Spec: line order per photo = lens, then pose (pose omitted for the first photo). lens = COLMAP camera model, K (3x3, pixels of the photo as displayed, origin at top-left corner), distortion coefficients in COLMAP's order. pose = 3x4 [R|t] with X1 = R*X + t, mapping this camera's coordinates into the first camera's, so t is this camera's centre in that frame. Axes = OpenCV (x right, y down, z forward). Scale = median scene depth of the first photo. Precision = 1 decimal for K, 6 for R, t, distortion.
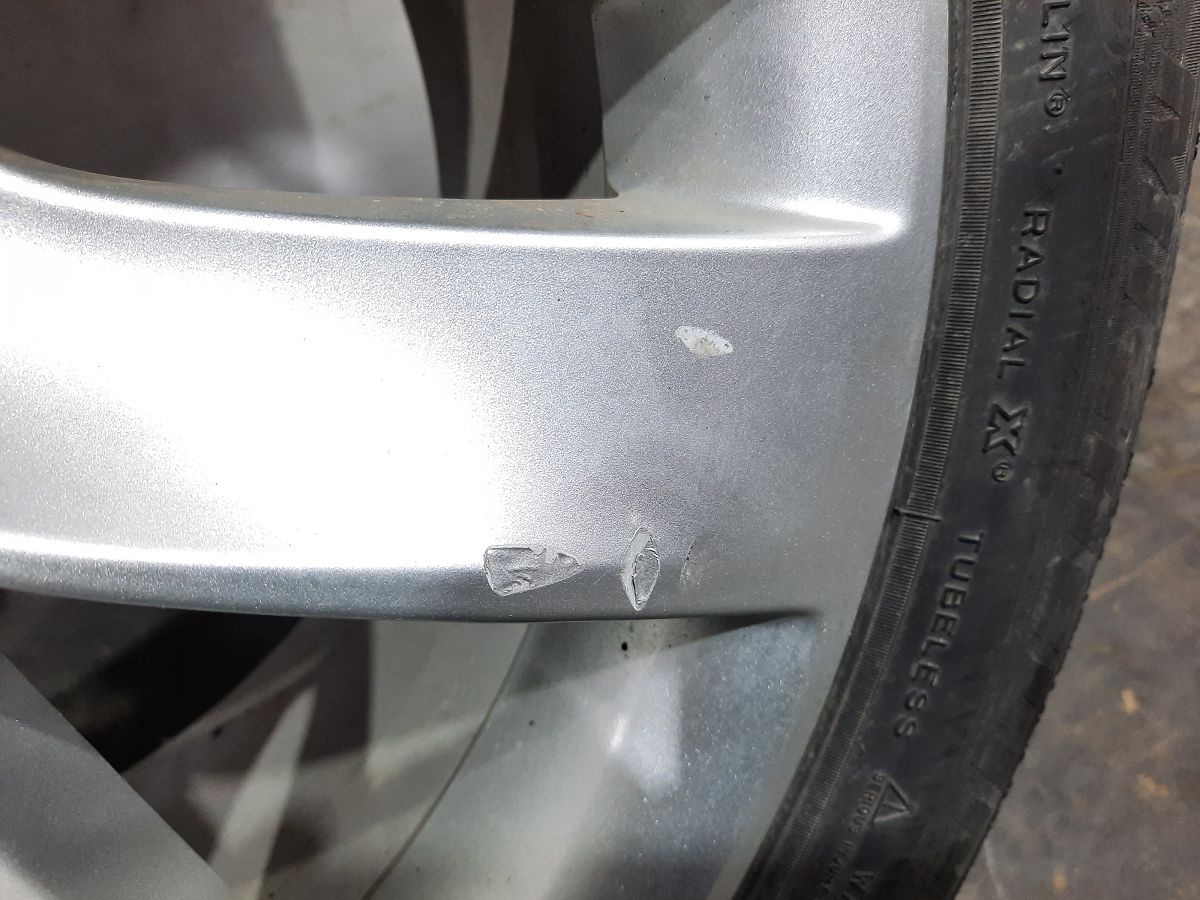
lens RADIAL K [[887.1, 0, 608.1], [0, 887.1, 445.0], [0, 0, 1]] dist [-0.003544, -0.005625]
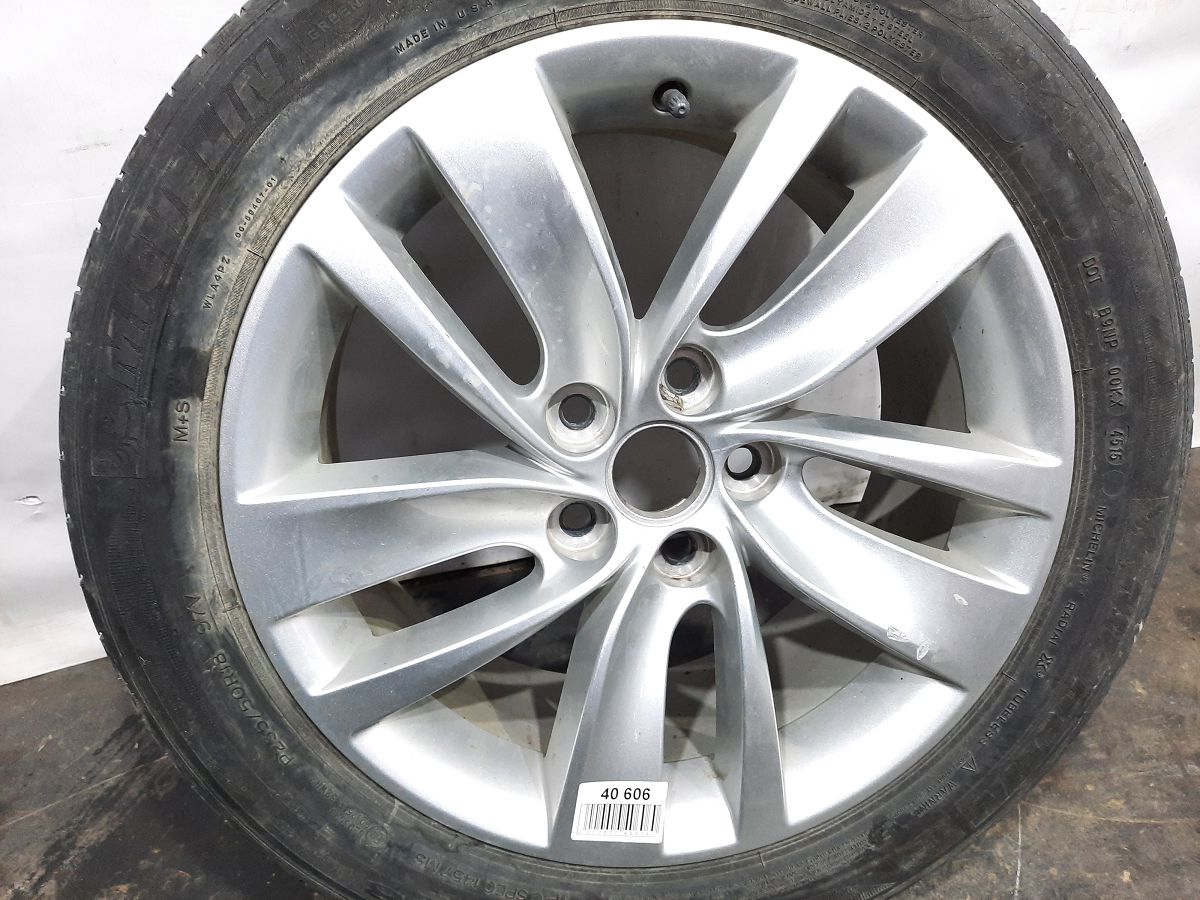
lens RADIAL K [[872.9, 0, 600.0], [0, 872.9, 450.0], [0, 0, 1]] dist [0.038303, -0.048765]
pose [[0.889796, 0.345731, -0.297882, -0.316947], [-0.394770, 0.910599, -0.122337, 0.317022], [0.228955, 0.226450, 0.946731, -2.632996]]
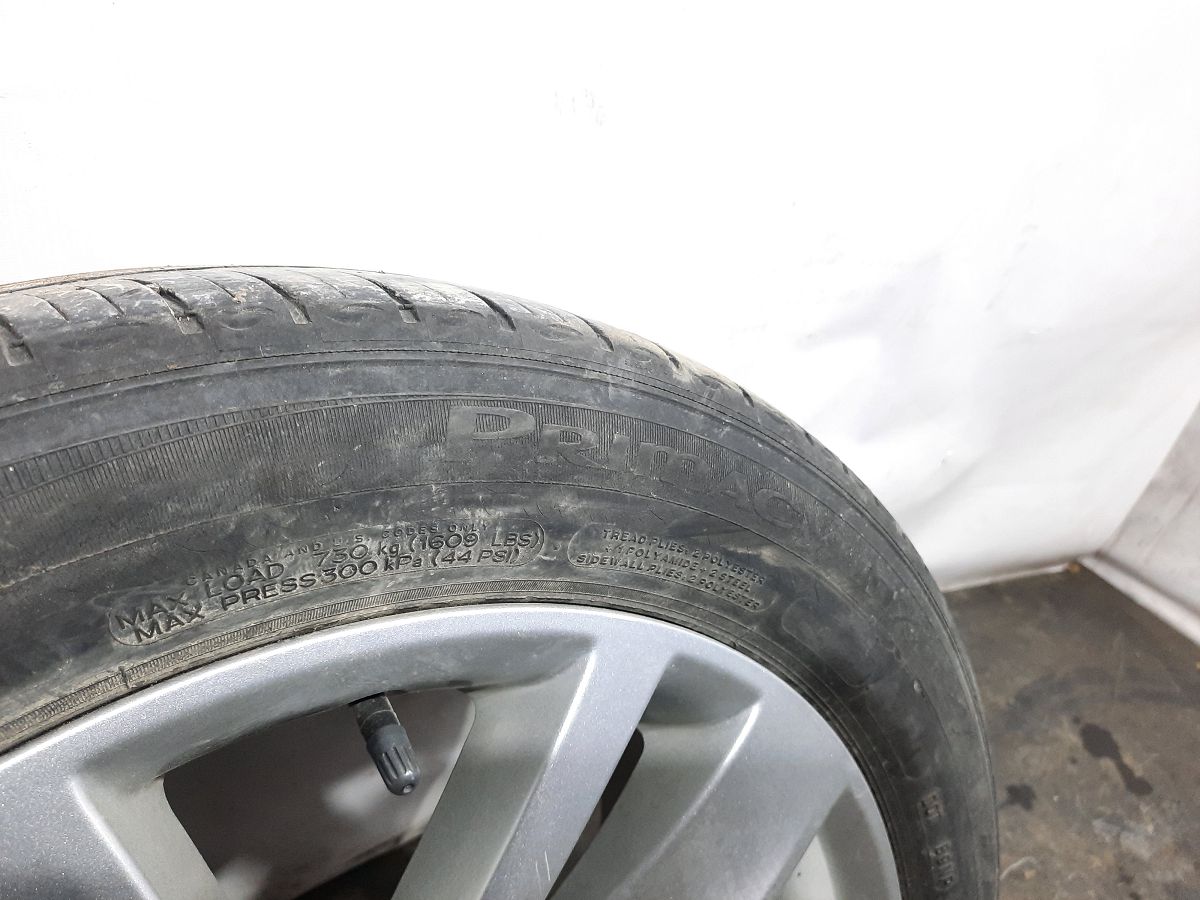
lens RADIAL K [[887.1, 0, 608.1], [0, 887.1, 445.0], [0, 0, 1]] dist [-0.003544, -0.005625]
pose [[0.947067, 0.285342, 0.147119, -1.341838], [-0.232550, 0.925685, -0.298375, -1.255235], [-0.221325, 0.248368, 0.943042, -1.793424]]
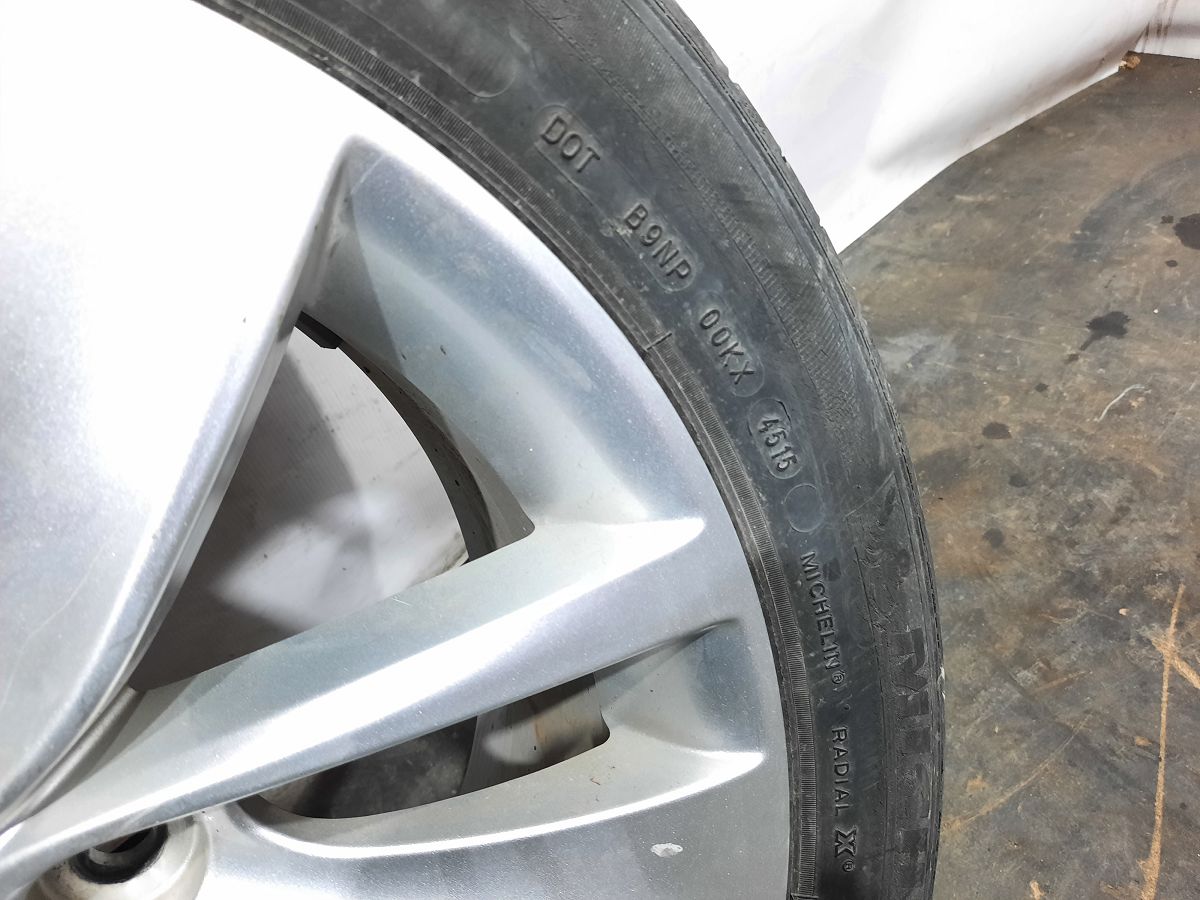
lens RADIAL K [[872.9, 0, 600.0], [0, 872.9, 450.0], [0, 0, 1]] dist [0.038303, -0.048765]
pose [[0.992343, -0.123353, 0.006287, 0.051431], [0.123342, 0.987002, -0.103021, -0.671022], [0.006503, 0.103007, 0.994659, -0.820227]]
